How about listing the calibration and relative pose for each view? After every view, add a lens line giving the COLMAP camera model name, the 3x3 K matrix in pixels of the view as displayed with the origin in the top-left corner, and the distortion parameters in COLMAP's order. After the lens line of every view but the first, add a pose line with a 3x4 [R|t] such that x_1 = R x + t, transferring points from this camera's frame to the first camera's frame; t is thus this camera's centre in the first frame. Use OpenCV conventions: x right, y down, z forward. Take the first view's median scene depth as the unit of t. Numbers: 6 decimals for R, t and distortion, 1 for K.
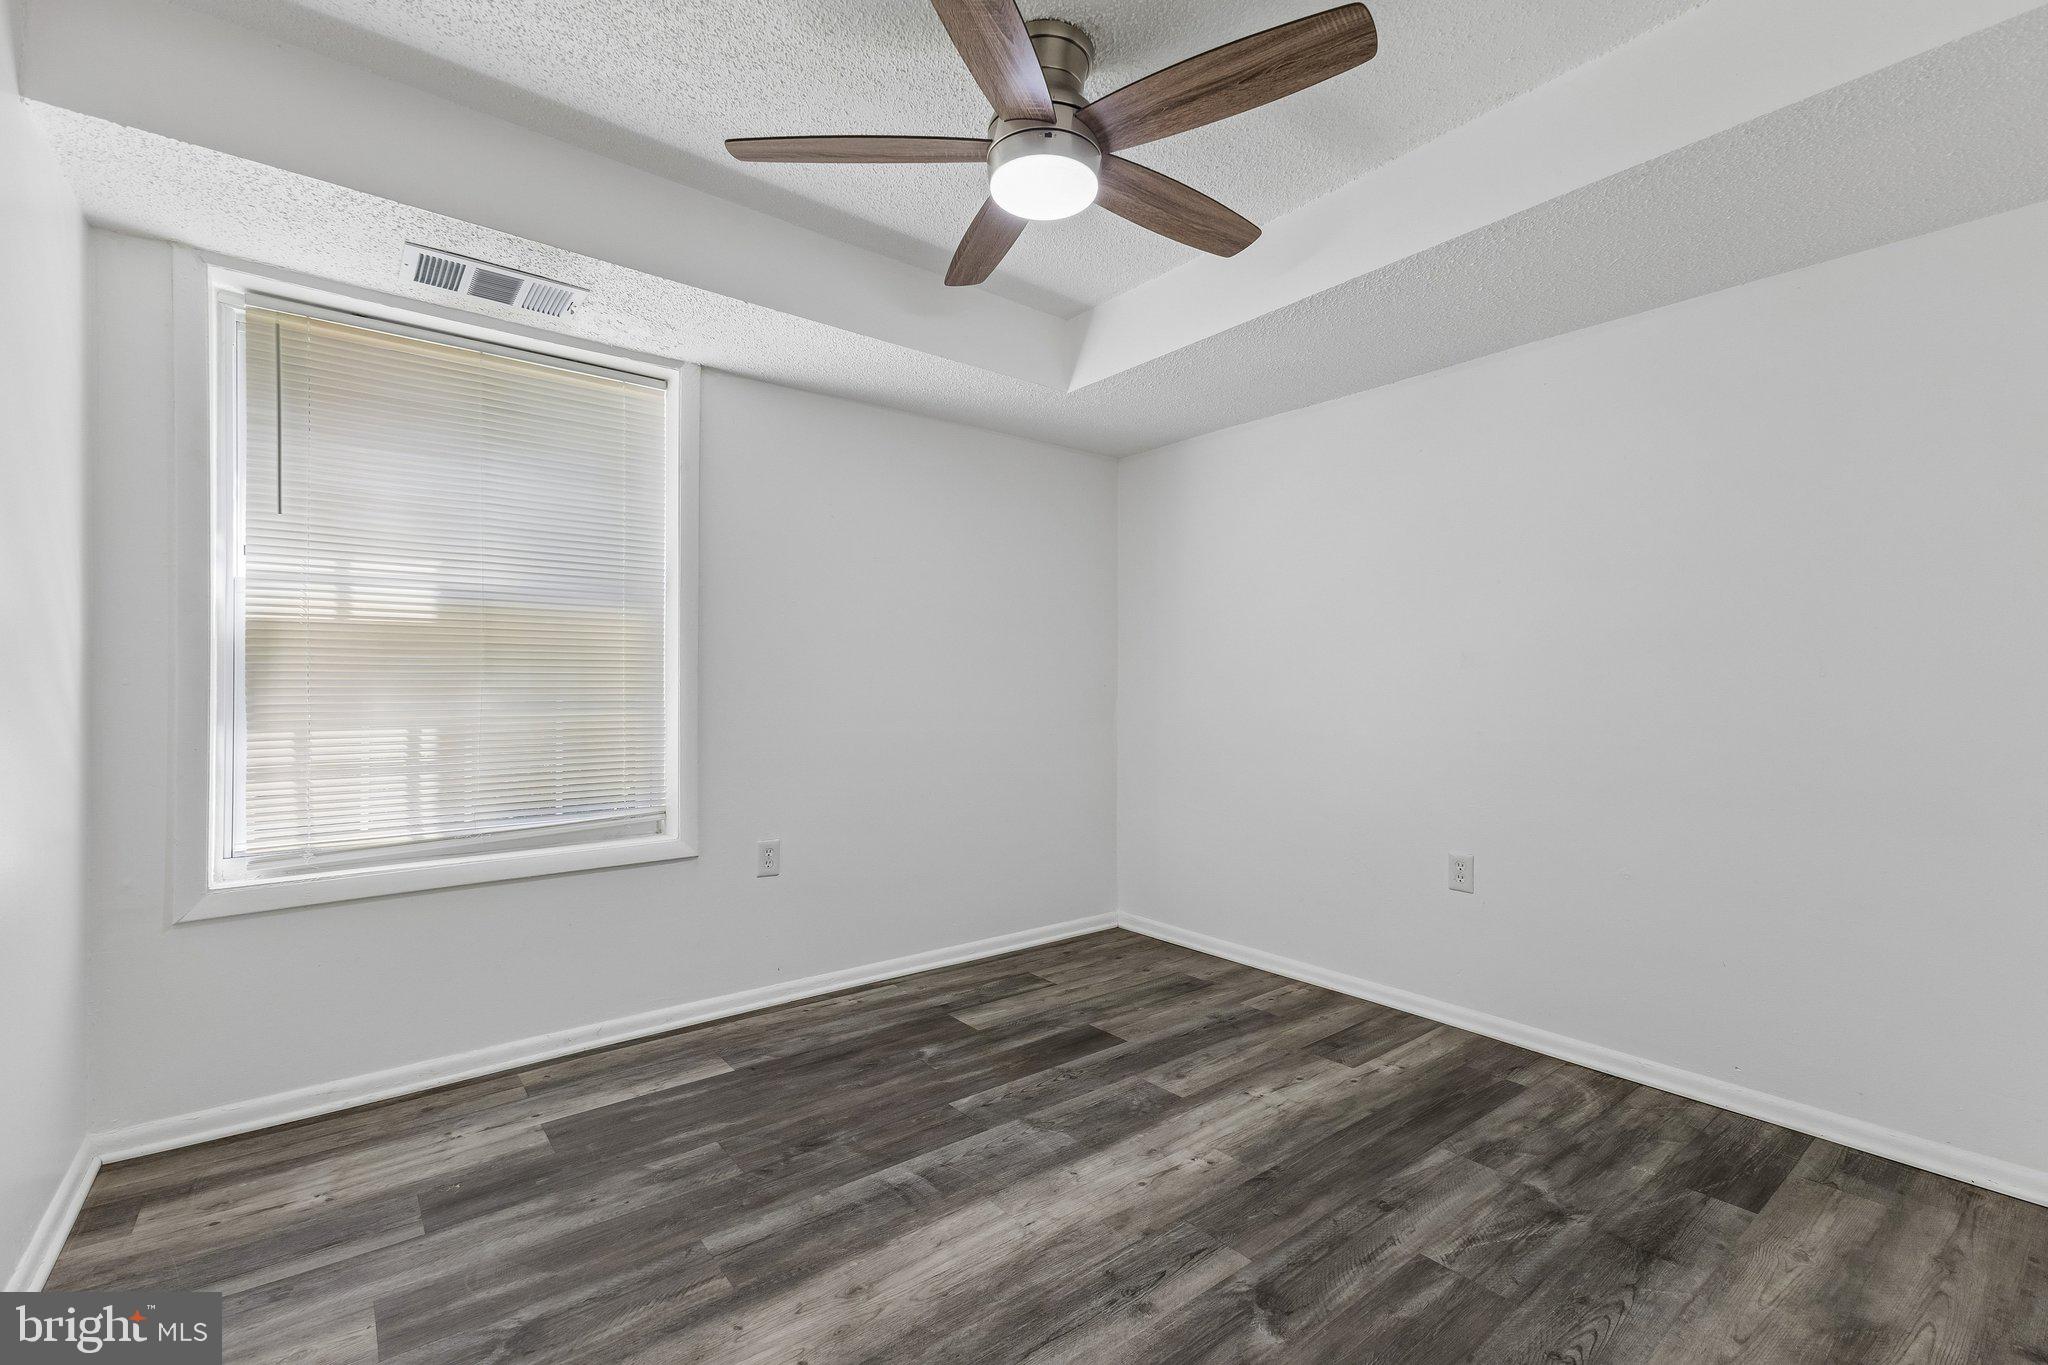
lens RADIAL K [[882.7, 0, 1022.8], [0, 882.7, 676.1], [0, 0, 1]] dist [0.016721, -0.004050]
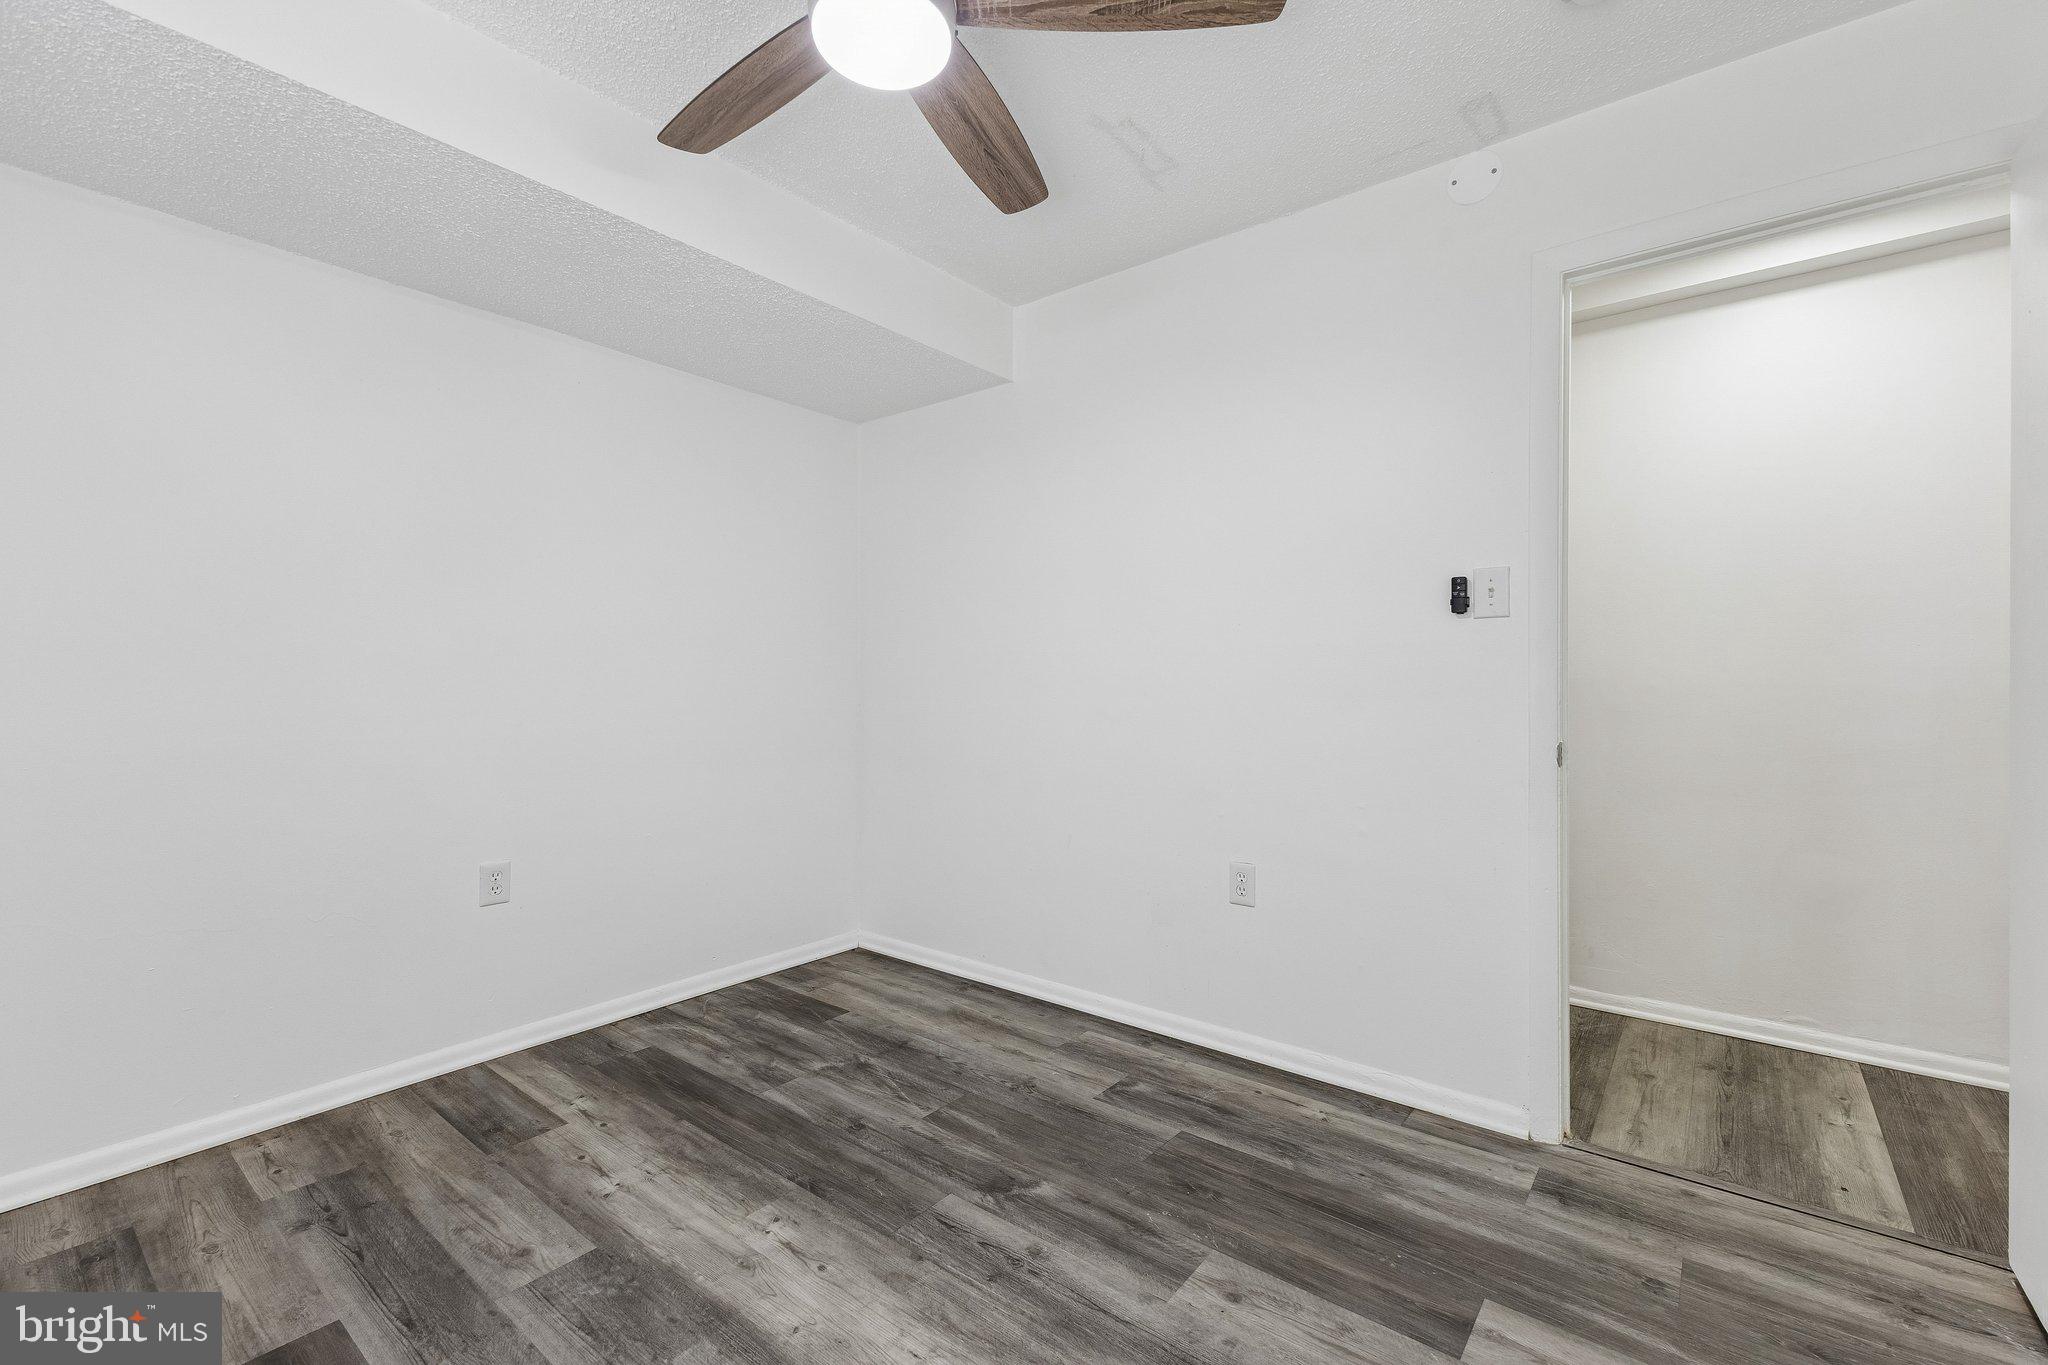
lens RADIAL K [[882.7, 0, 1022.8], [0, 882.7, 676.1], [0, 0, 1]] dist [0.016721, -0.004050]
pose [[-0.222036, 0.001152, 0.975038, -0.602178], [-0.015167, 0.999874, -0.004635, 0.011702], [-0.974921, -0.015817, -0.221991, 0.835569]]
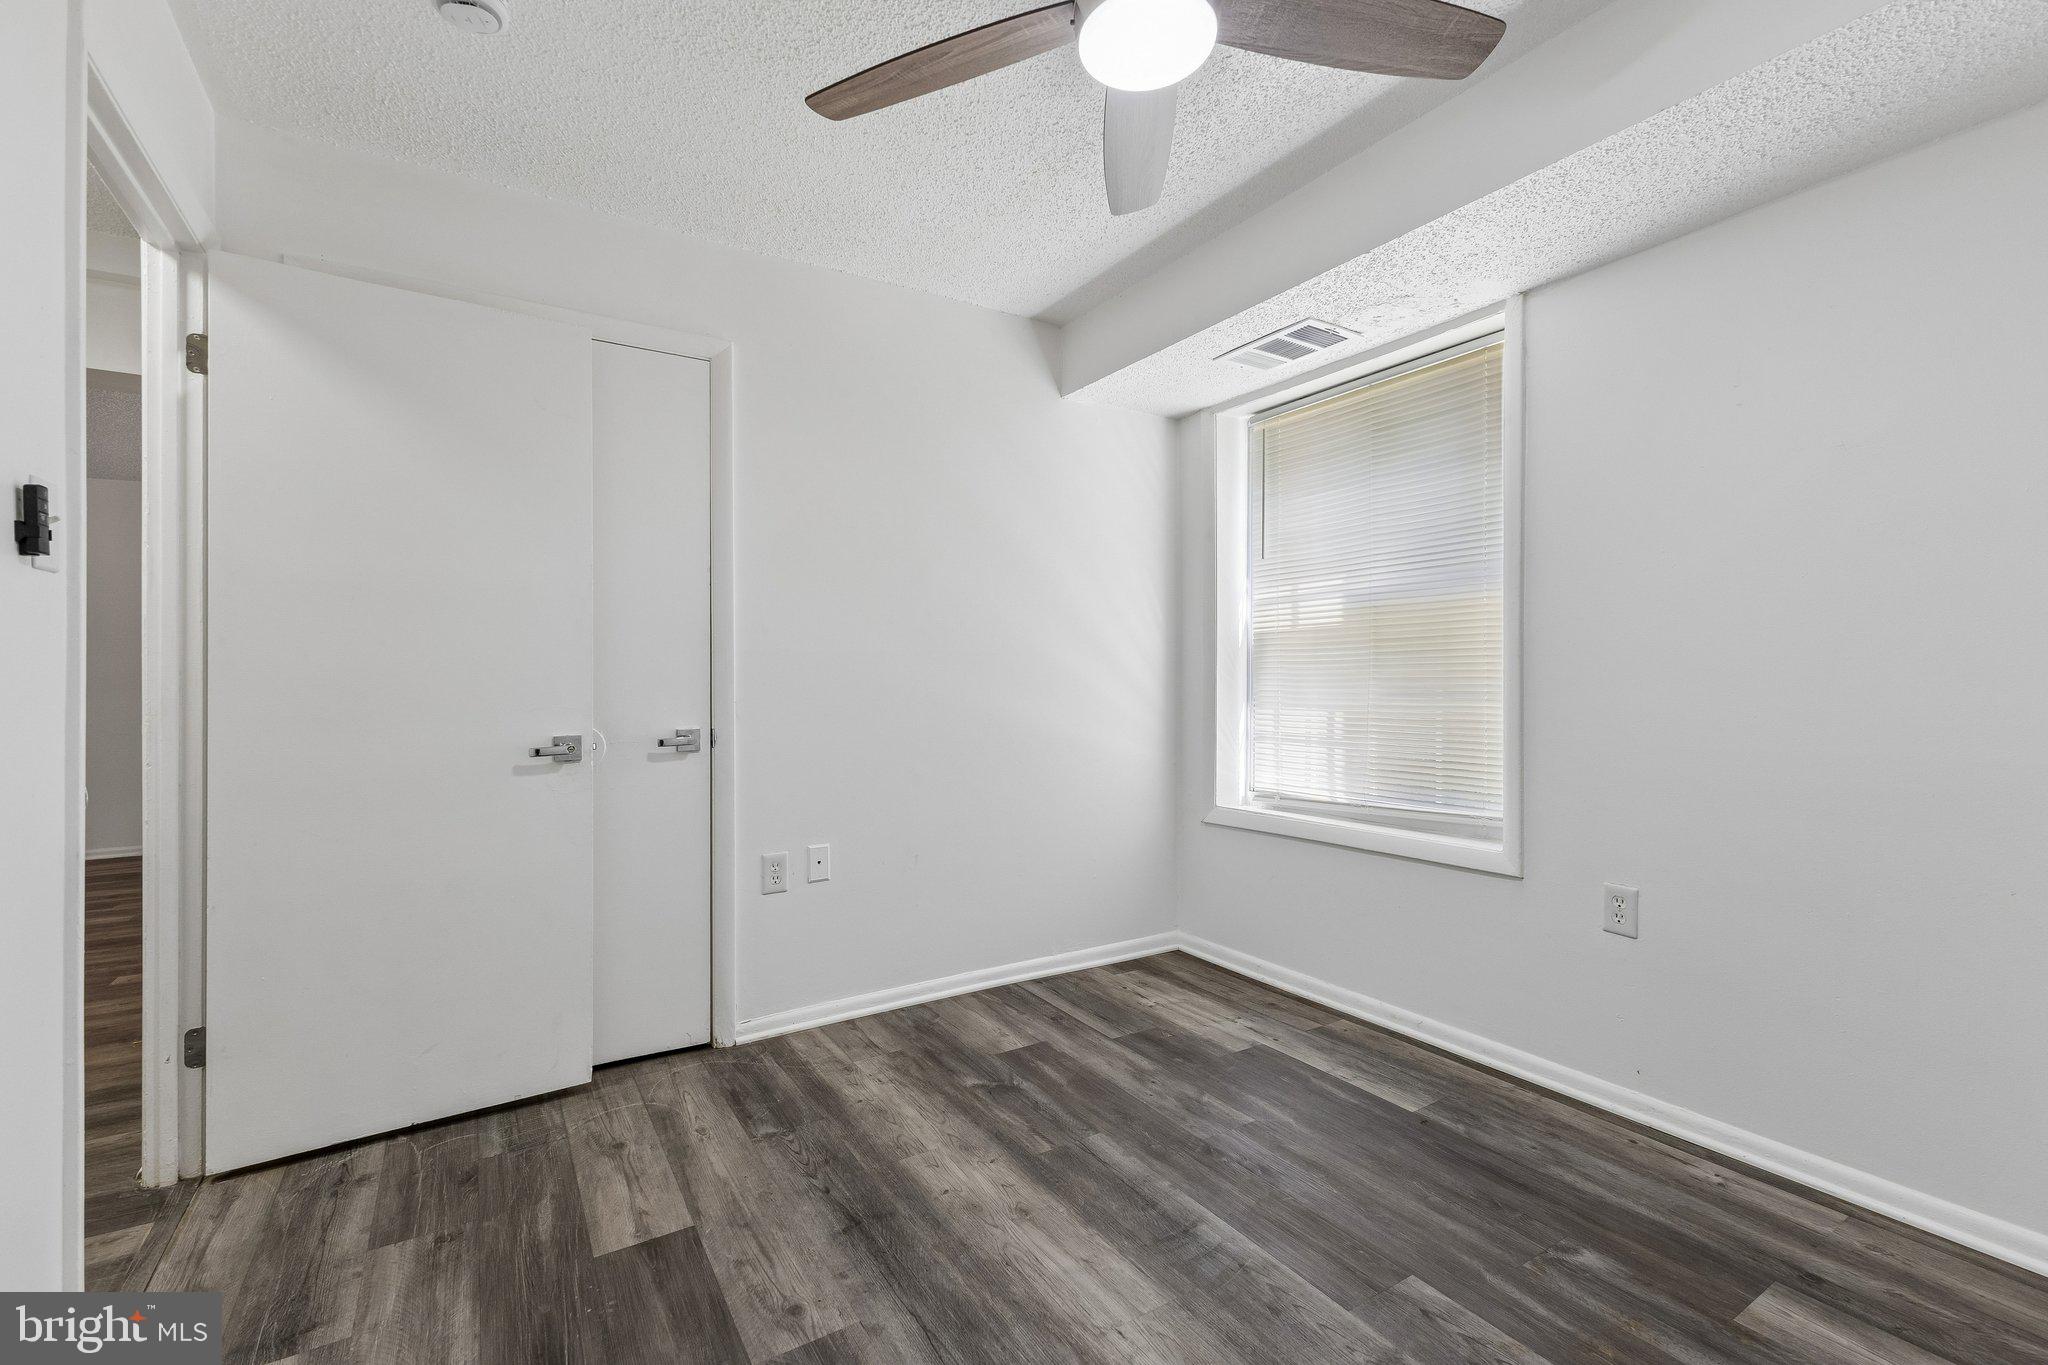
lens RADIAL K [[882.7, 0, 1022.8], [0, 882.7, 676.1], [0, 0, 1]] dist [0.016721, -0.004050]
pose [[-0.111859, -0.006813, -0.993701, 0.638677], [0.019605, 0.999767, -0.009061, 0.014222], [0.993531, -0.020495, -0.111700, 0.776157]]
